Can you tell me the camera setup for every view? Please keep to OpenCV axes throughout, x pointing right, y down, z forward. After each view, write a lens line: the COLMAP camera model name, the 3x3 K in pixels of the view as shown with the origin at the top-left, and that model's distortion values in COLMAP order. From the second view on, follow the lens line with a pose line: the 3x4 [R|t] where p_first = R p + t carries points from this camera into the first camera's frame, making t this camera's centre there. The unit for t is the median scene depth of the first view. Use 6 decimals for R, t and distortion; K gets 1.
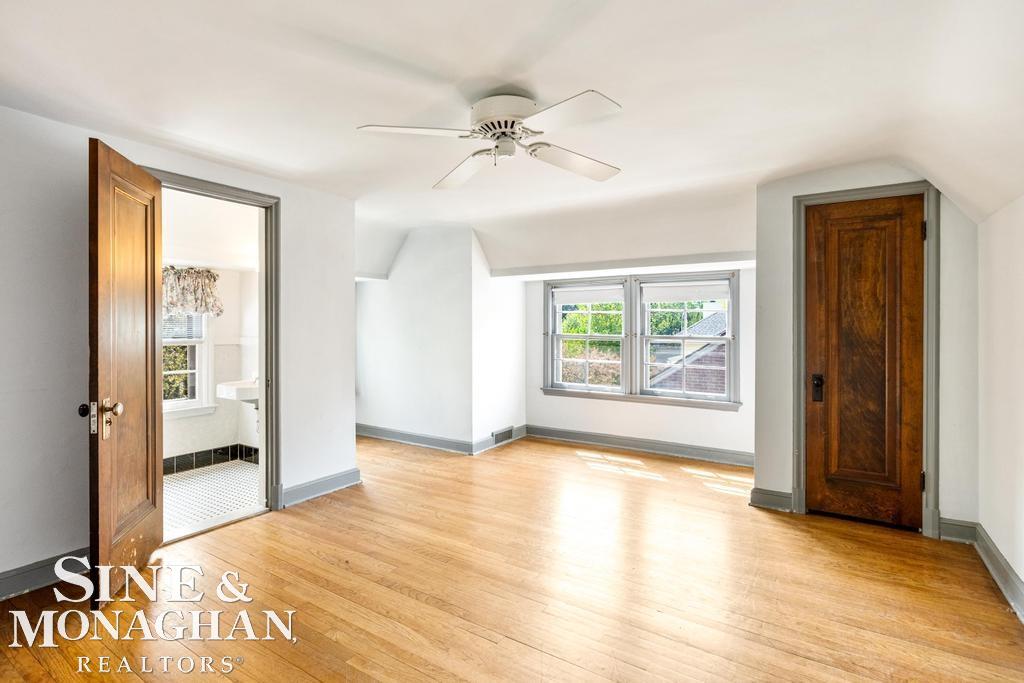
lens RADIAL K [[502.4, 0, 509.3], [0, 502.4, 333.9], [0, 0, 1]] dist [0.001465, 0.000155]
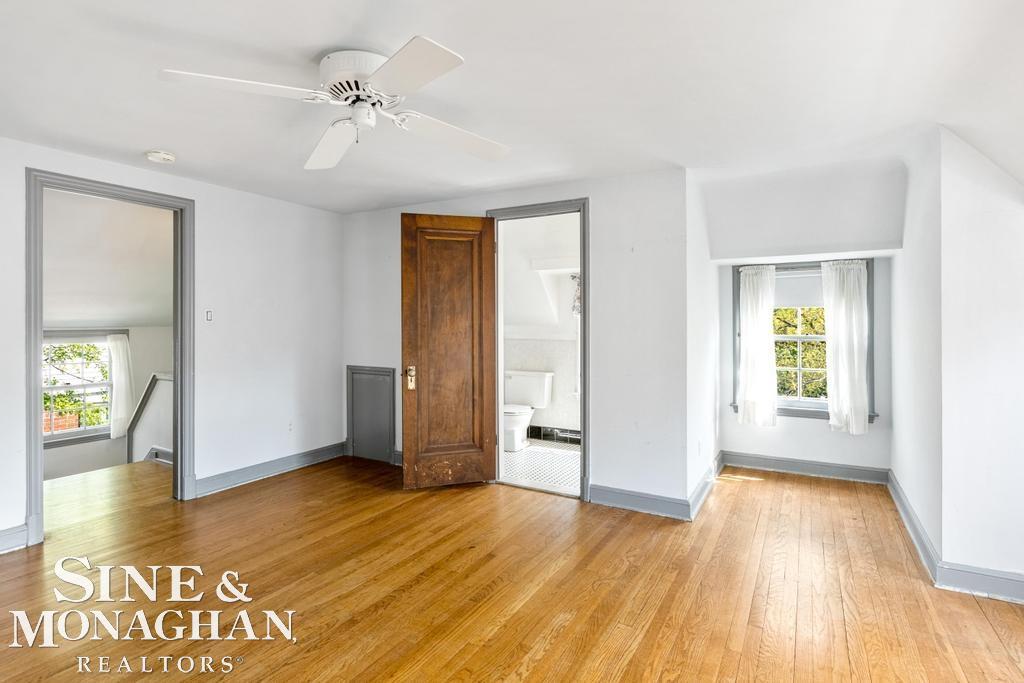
lens RADIAL K [[502.4, 0, 509.8], [0, 502.4, 332.3], [0, 0, 1]] dist [0.001465, 0.000155]
pose [[0.032011, 0.000422, -0.999487, 0.605263], [-0.015568, 0.999879, -0.000076, 0.008547], [0.999366, 0.015563, 0.032013, 0.880338]]
